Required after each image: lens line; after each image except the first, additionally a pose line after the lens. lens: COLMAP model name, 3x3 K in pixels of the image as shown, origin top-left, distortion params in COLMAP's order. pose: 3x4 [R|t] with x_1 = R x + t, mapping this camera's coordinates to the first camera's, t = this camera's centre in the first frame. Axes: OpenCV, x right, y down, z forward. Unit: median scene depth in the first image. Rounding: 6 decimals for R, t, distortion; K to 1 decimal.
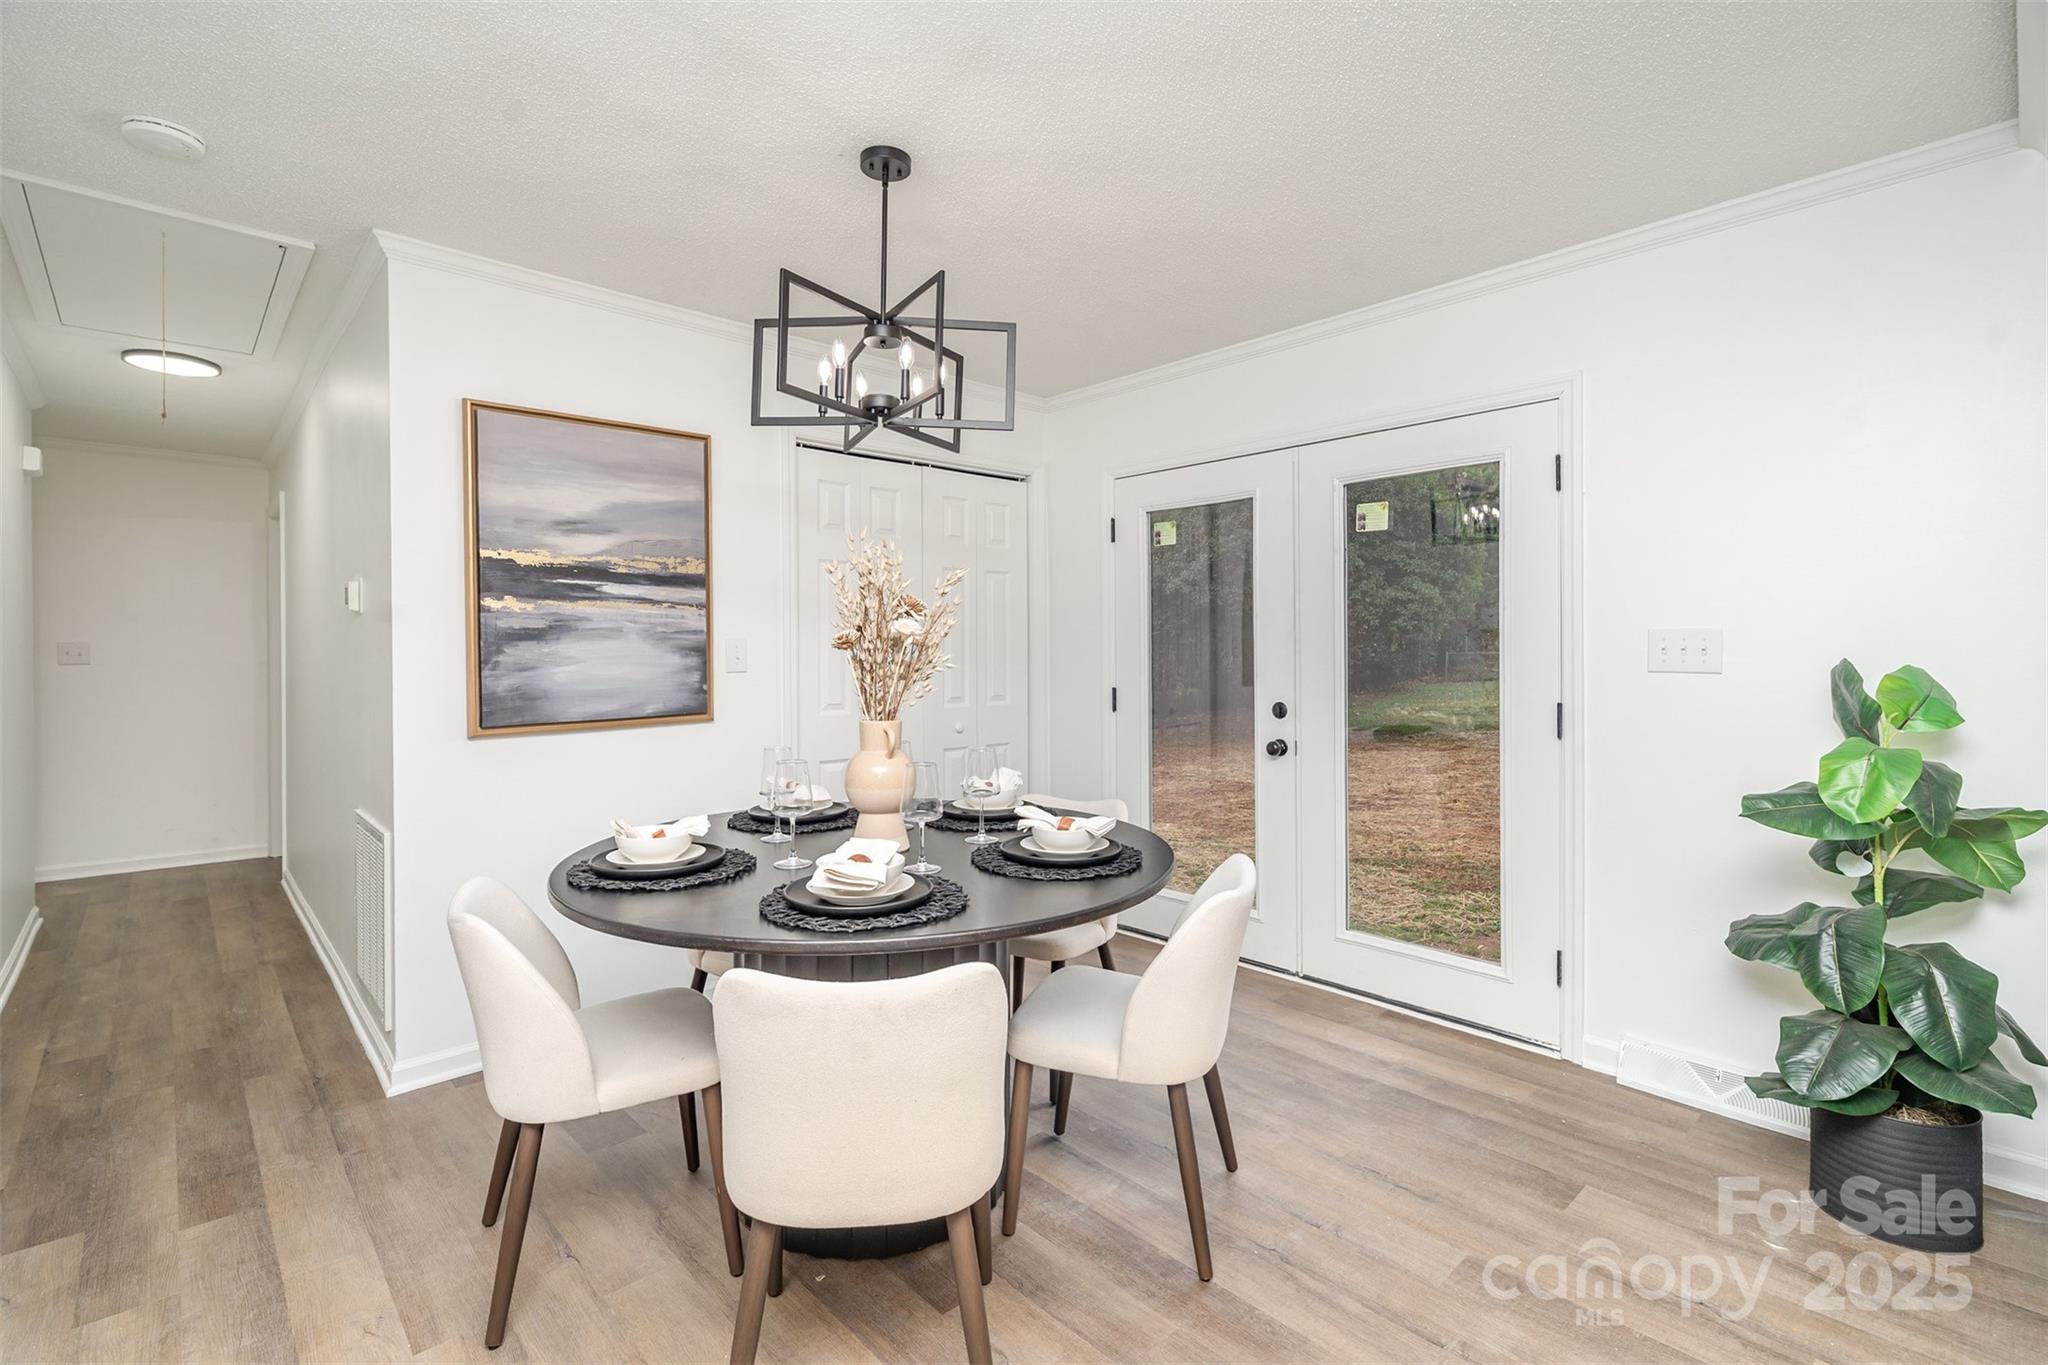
lens RADIAL K [[940.8, 0, 1027.7], [0, 940.8, 665.2], [0, 0, 1]] dist [0.003011, 0.001086]
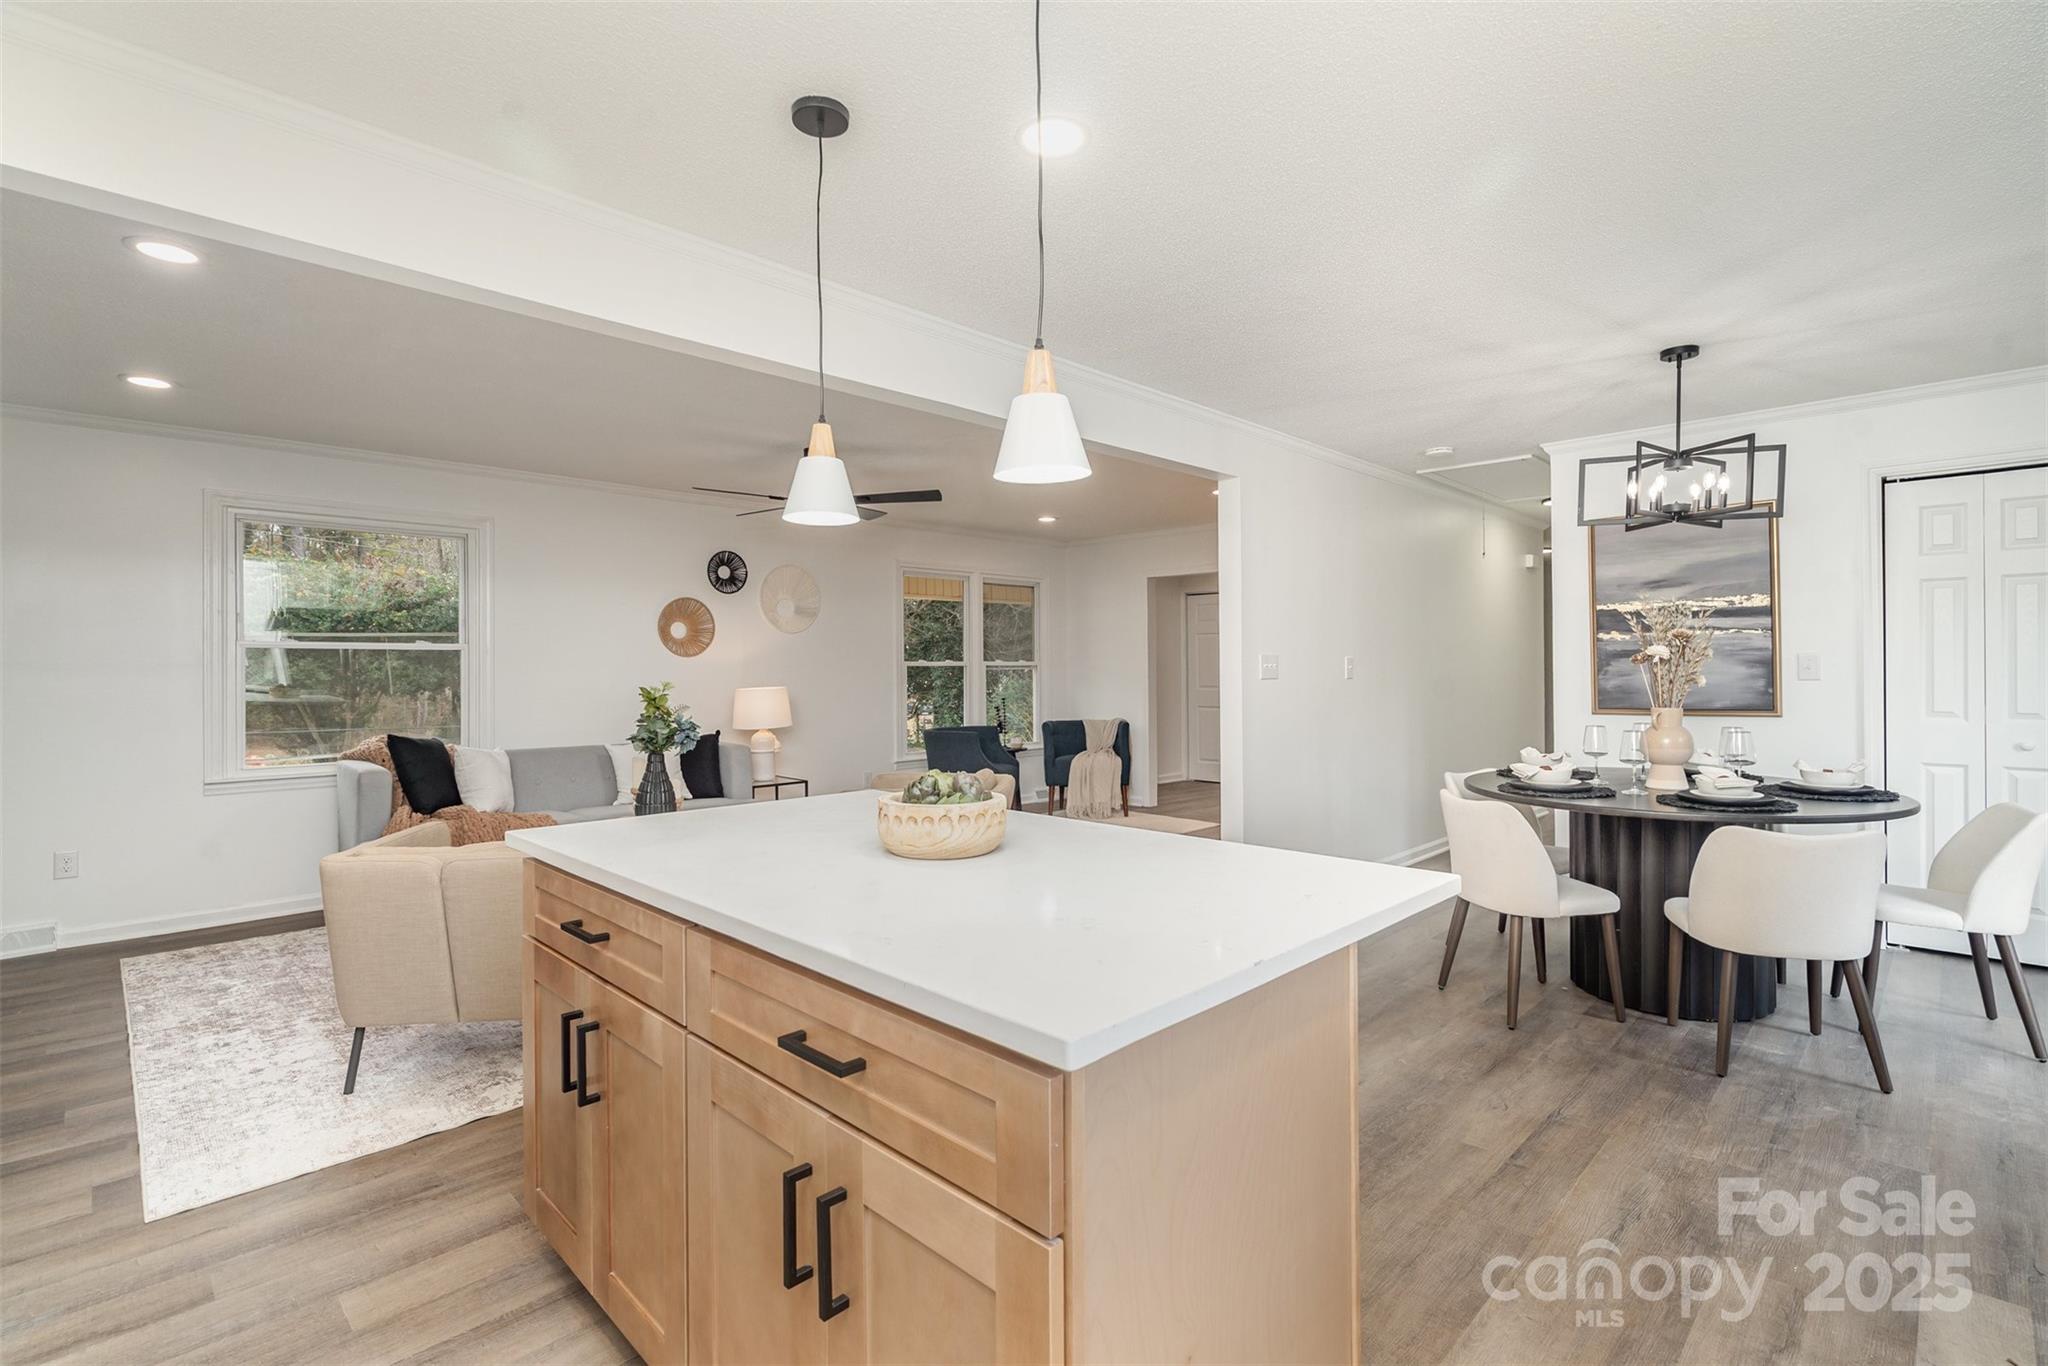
lens RADIAL K [[940.8, 0, 982.6], [0, 940.8, 654.4], [0, 0, 1]] dist [0.003011, 0.001086]
pose [[0.011015, -0.009368, -0.999895, 1.103842], [-0.005231, 0.999942, -0.009426, -0.010337], [0.999926, 0.005334, 0.010966, -0.143254]]
